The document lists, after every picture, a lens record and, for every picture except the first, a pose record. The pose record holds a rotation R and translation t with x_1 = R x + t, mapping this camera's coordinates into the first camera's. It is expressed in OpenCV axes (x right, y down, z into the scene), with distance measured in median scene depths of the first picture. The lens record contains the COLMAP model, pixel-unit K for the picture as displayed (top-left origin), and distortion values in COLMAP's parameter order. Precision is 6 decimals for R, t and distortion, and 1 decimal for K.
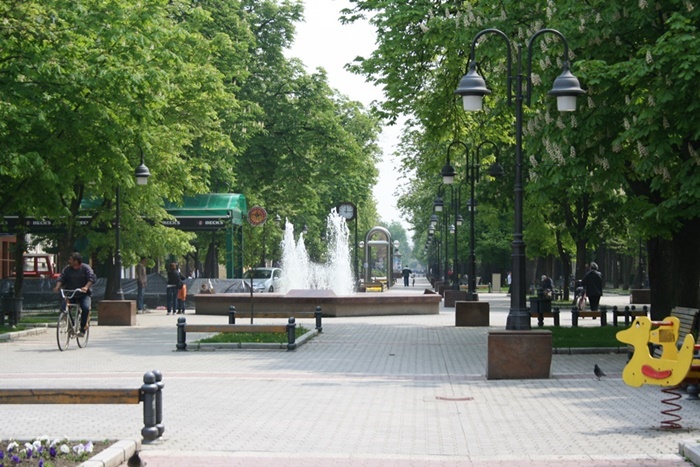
lens RADIAL K [[1757.6, 0, 349.0], [0, 1757.6, 234.3], [0, 0, 1]] dist [0.398743, 0.000000]
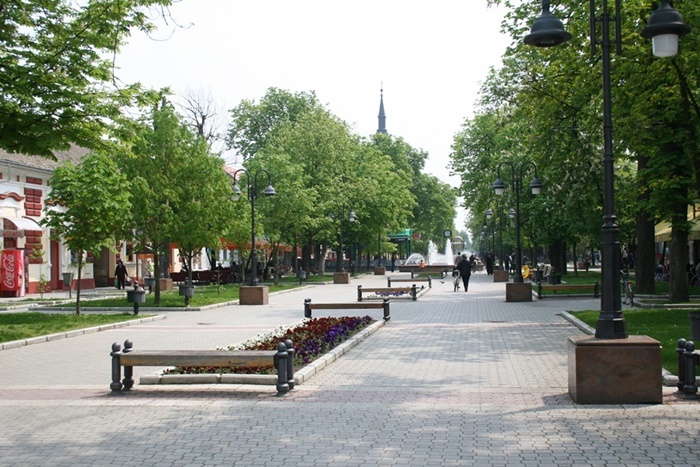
lens RADIAL K [[869.9, 0, 351.8], [0, 869.9, 233.0], [0, 0, 1]] dist [-0.043483, 0.000000]
pose [[0.994819, -0.018868, -0.099893, -0.013439], [0.018362, 0.999814, -0.005980, -0.007994], [0.099988, 0.004115, 0.994980, -0.292067]]
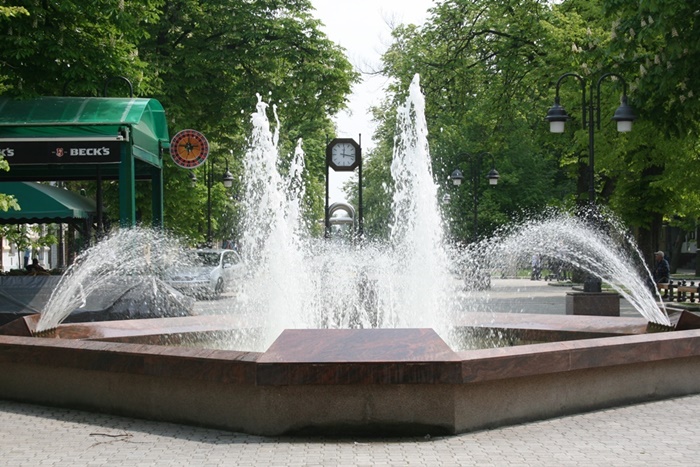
lens RADIAL K [[1341.2, 0, 350.0], [0, 1341.2, 233.3], [0, 0, 1]] dist [0.064956, 0.000000]
pose [[0.998694, -0.009020, 0.050294, -0.020755], [0.008596, 0.999926, 0.008644, 0.009082], [-0.050368, -0.008200, 0.998697, 0.495282]]
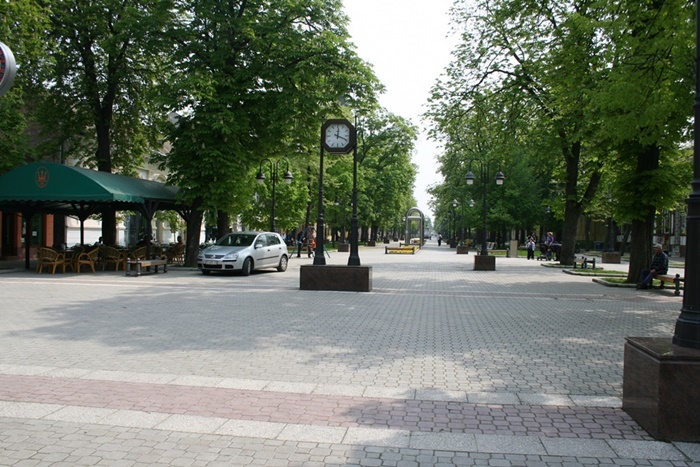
lens RADIAL K [[599.1, 0, 351.0], [0, 599.1, 234.9], [0, 0, 1]] dist [-0.105315, -0.000565]
pose [[0.995015, 0.013841, -0.098765, 0.020456], [-0.011685, 0.999681, 0.022373, 0.013887], [0.099043, -0.021108, 0.994859, 0.731585]]
